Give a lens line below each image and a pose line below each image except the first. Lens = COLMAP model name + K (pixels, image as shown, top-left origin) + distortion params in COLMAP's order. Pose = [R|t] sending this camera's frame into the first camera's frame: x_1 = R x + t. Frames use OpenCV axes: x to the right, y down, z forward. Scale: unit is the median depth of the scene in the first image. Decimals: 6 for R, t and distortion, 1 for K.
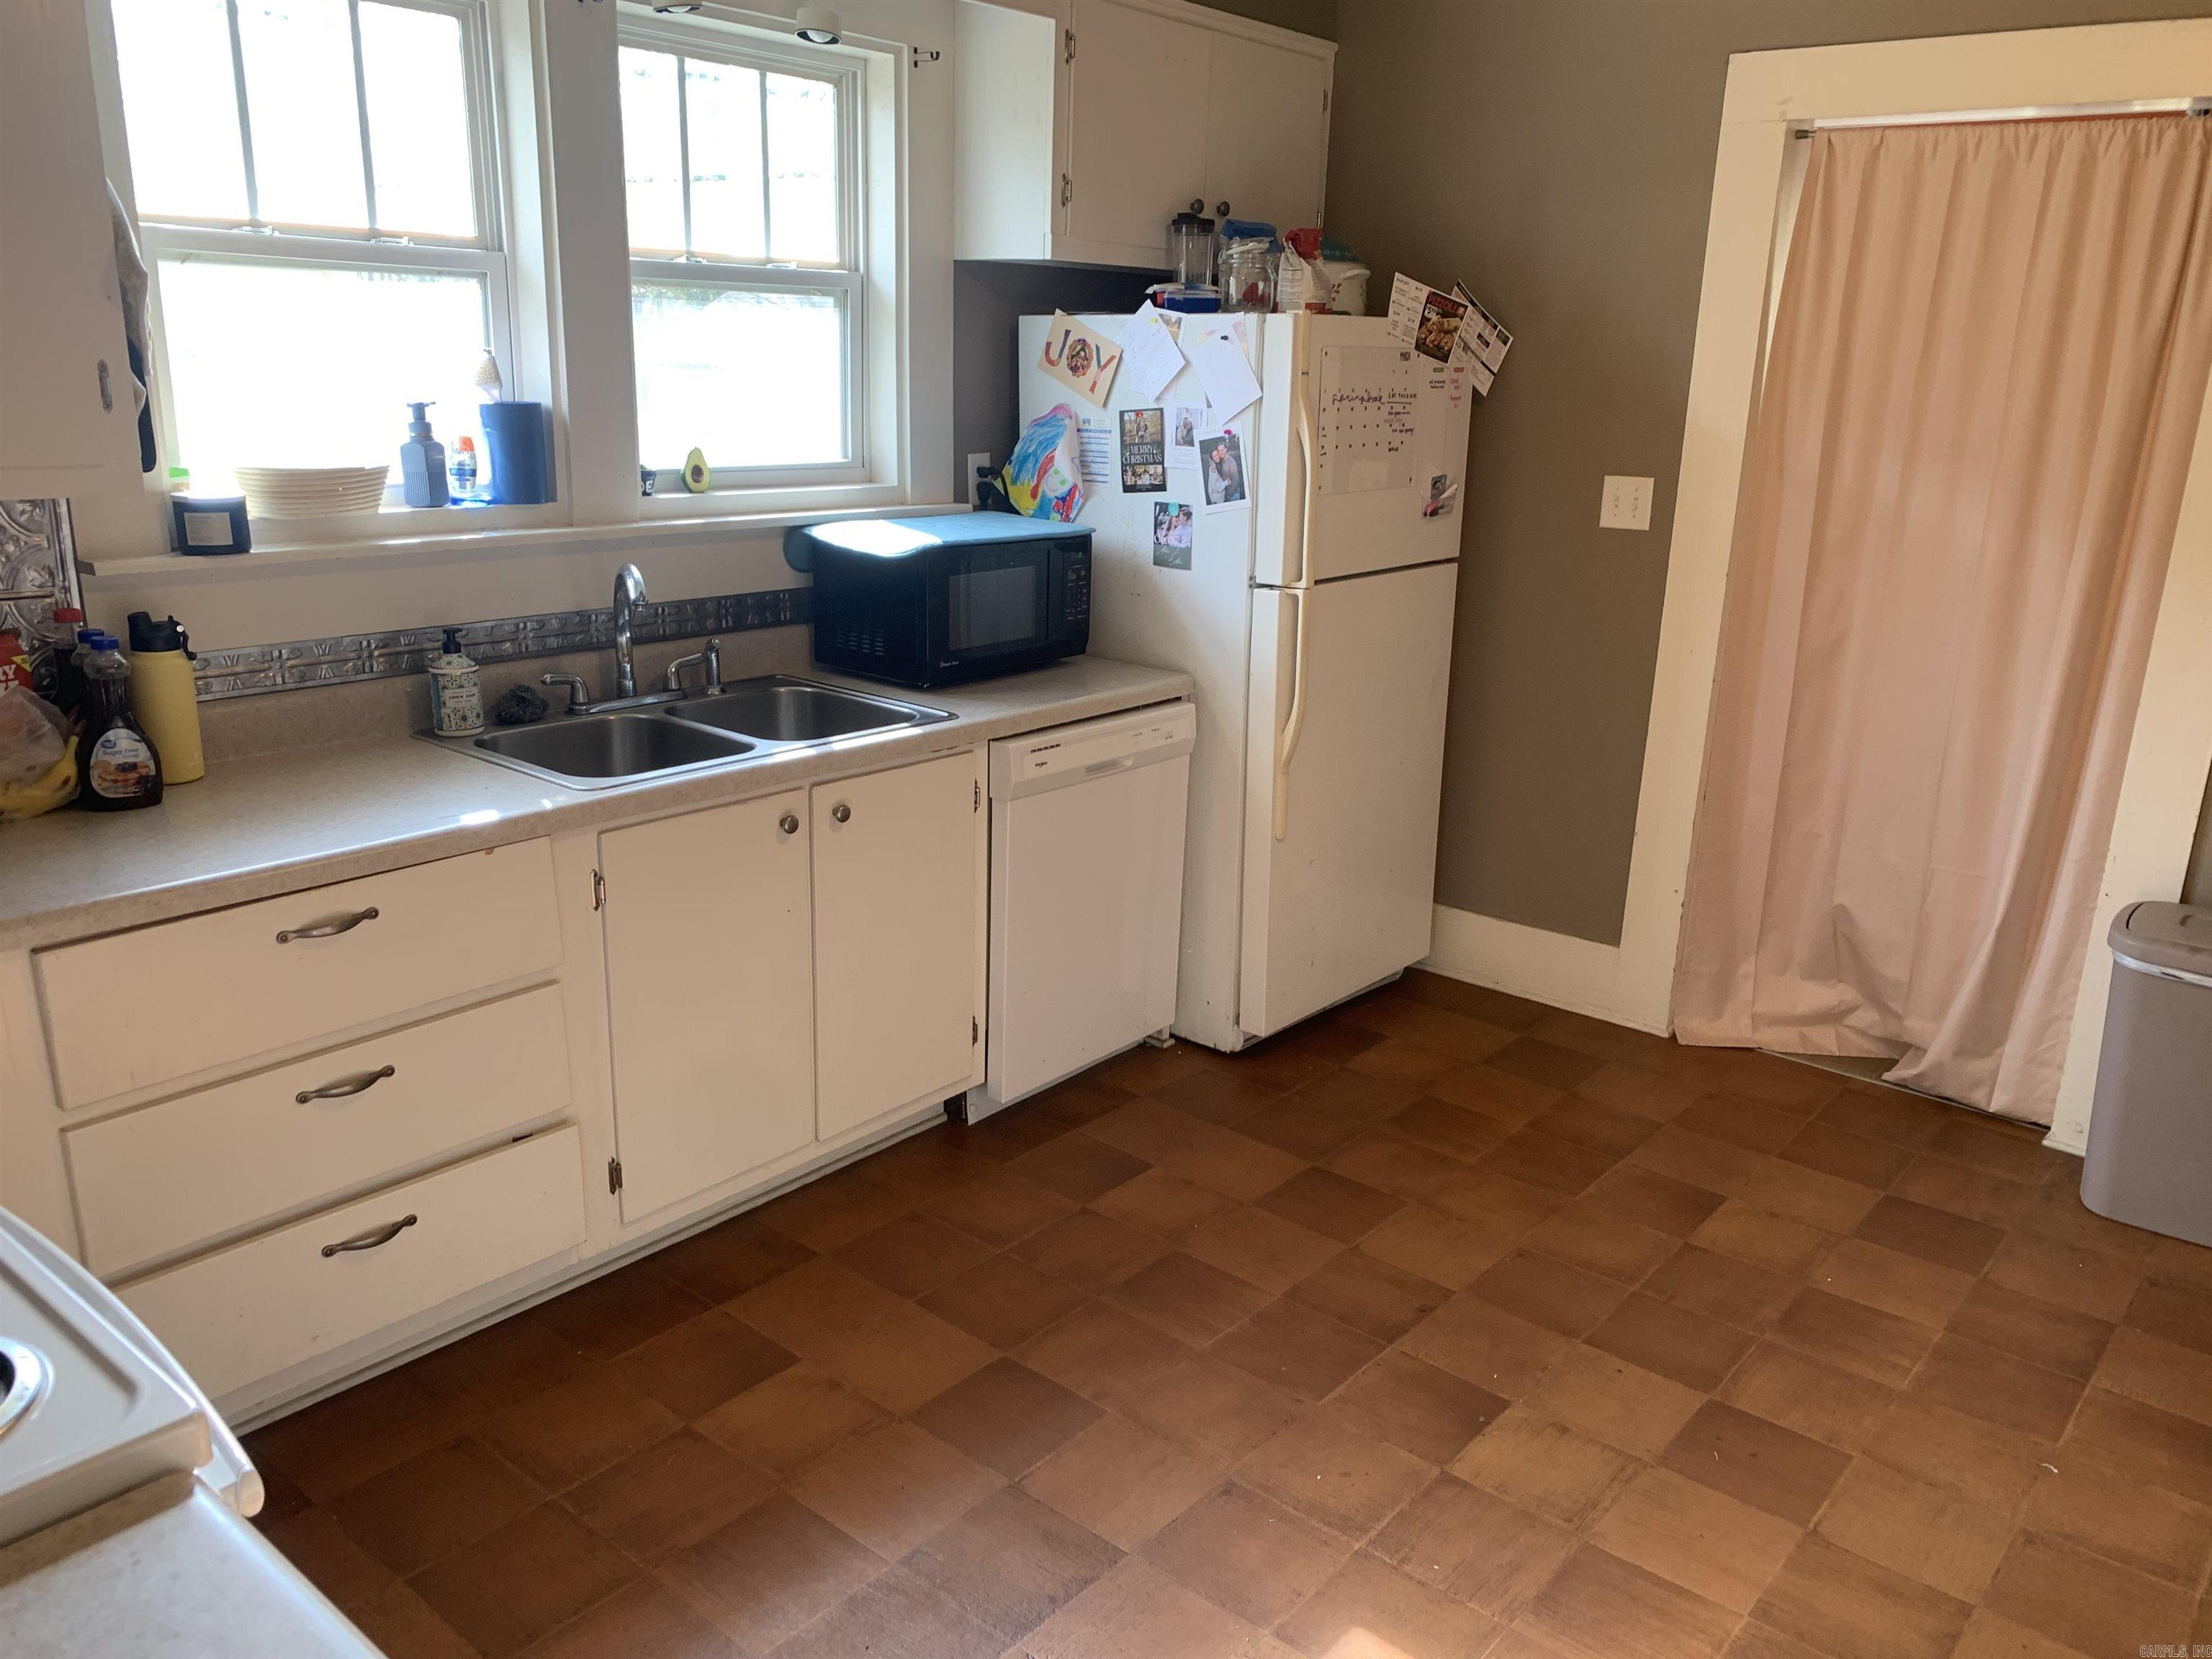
lens RADIAL K [[1677.7, 0, 1117.9], [0, 1677.7, 830.9], [0, 0, 1]] dist [0.009270, -0.012016]
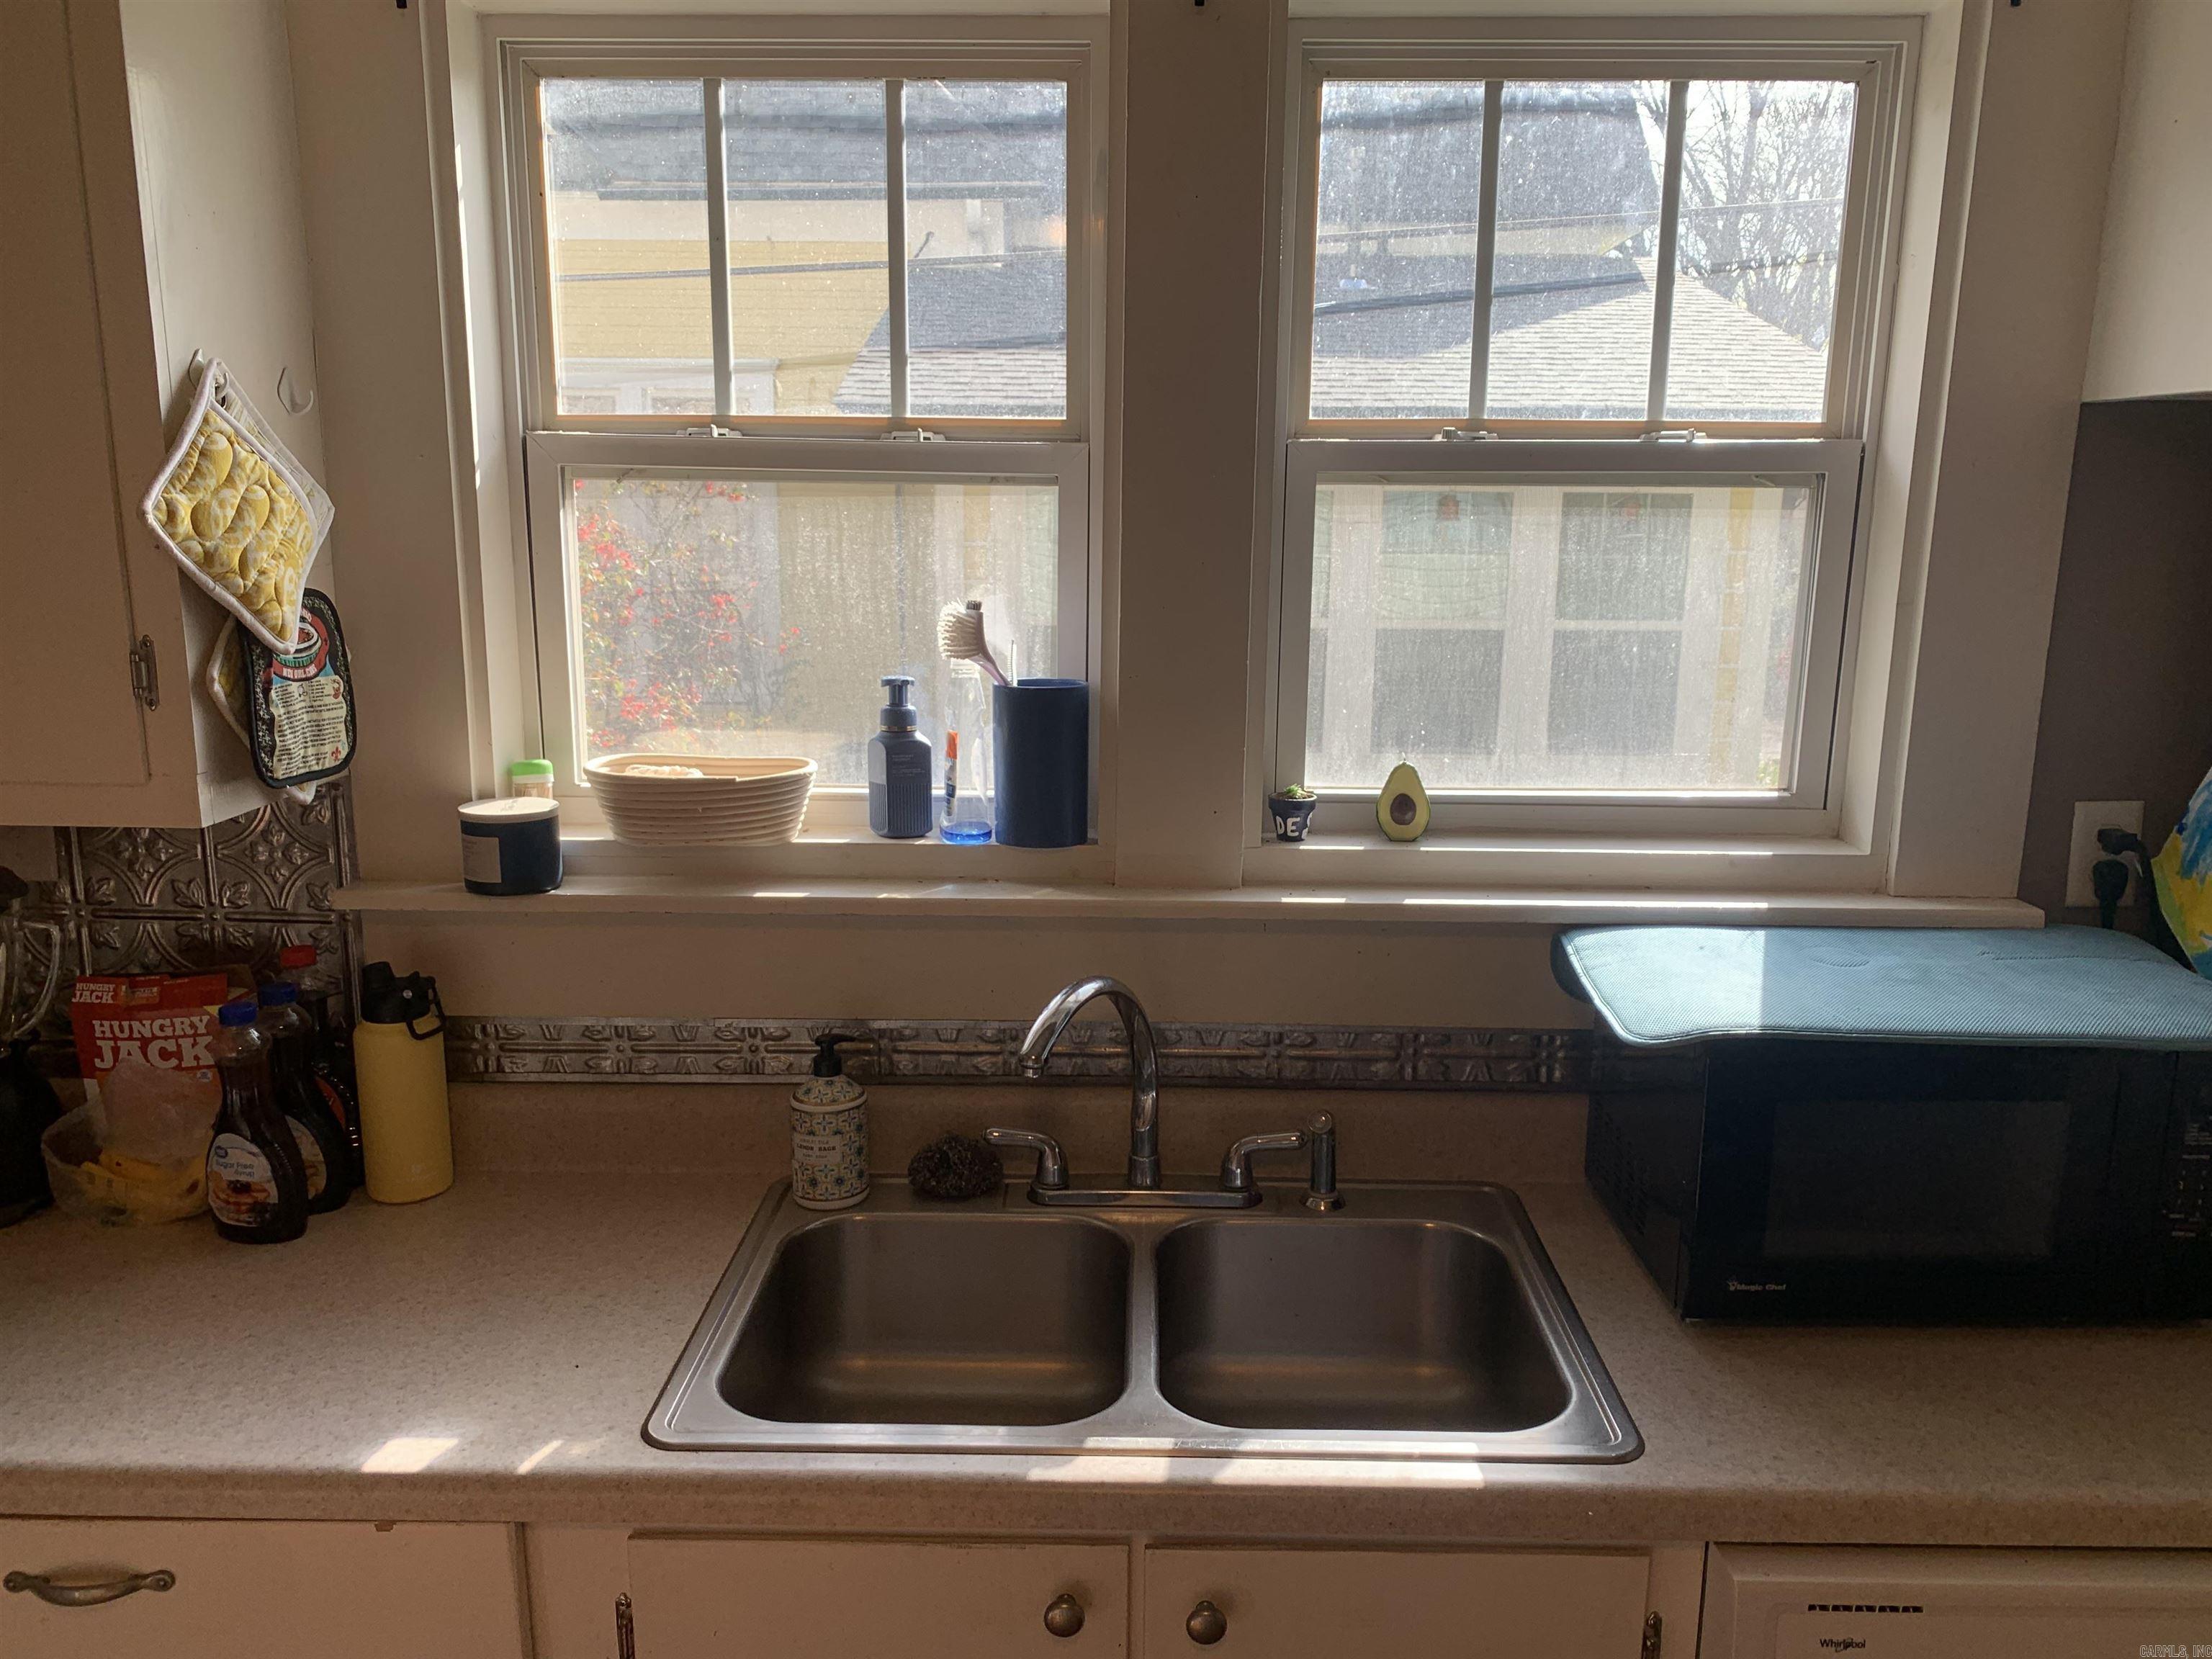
lens RADIAL K [[1677.7, 0, 1105.2], [0, 1677.7, 850.0], [0, 0, 1]] dist [0.009270, -0.012016]
pose [[0.630790, 0.138578, -0.763479, 0.134028], [-0.203502, 0.979028, 0.009567, -0.211622], [0.748793, 0.149335, 0.645762, 0.649507]]
